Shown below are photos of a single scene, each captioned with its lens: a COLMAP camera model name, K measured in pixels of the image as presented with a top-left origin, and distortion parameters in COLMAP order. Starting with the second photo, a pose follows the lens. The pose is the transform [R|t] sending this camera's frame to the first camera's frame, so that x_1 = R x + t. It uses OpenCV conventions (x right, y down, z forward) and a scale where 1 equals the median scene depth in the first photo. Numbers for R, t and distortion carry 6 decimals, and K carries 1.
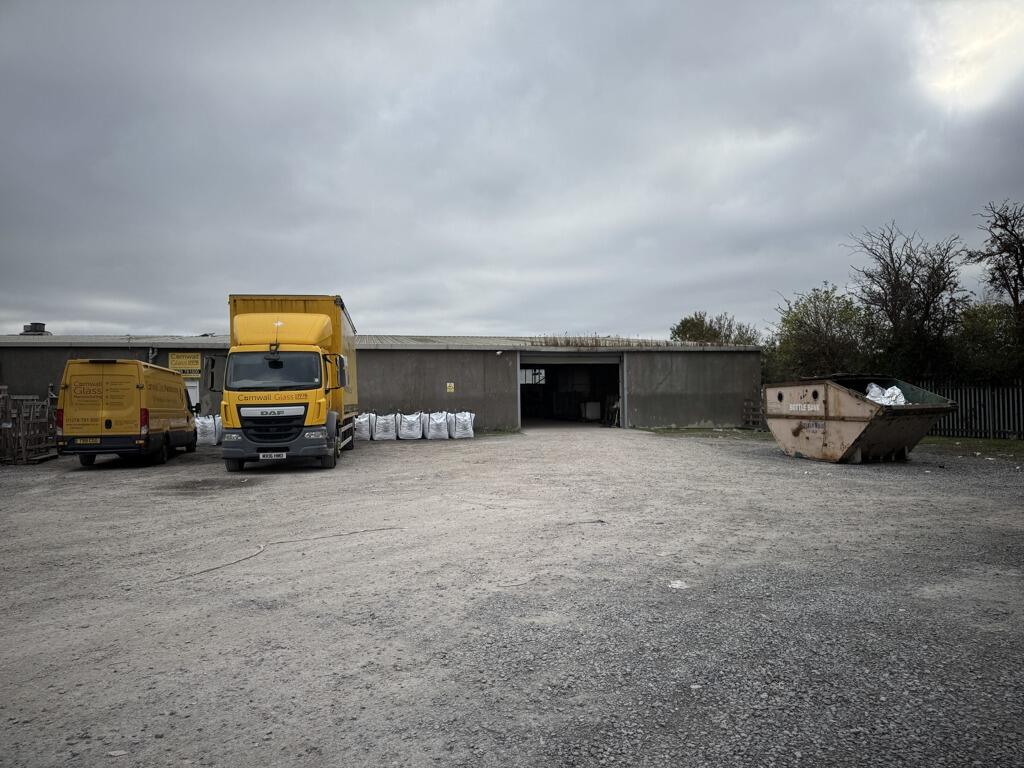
lens RADIAL K [[727.1, 0, 511.7], [0, 727.1, 383.2], [0, 0, 1]] dist [0.046802, -0.003893]
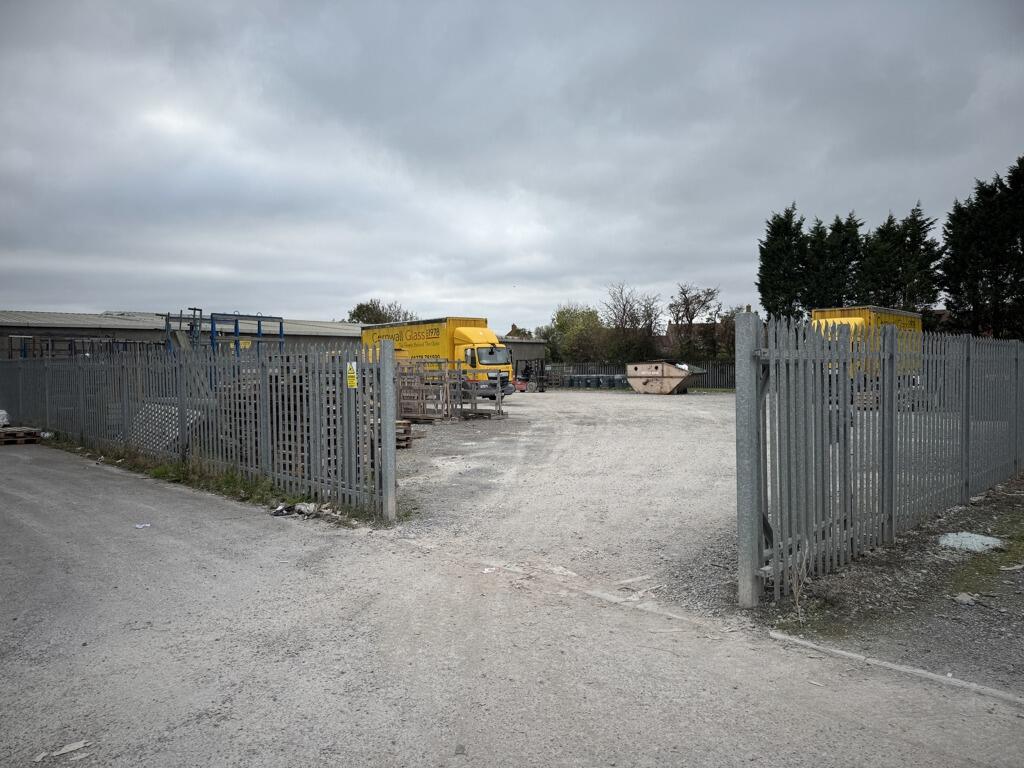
lens RADIAL K [[727.1, 0, 499.0], [0, 727.1, 423.3], [0, 0, 1]] dist [0.046802, -0.003893]
pose [[0.837209, -0.038580, 0.545521, -1.332207], [-0.010948, 0.996126, 0.087249, -0.006071], [-0.546773, -0.079018, 0.833544, -0.746420]]
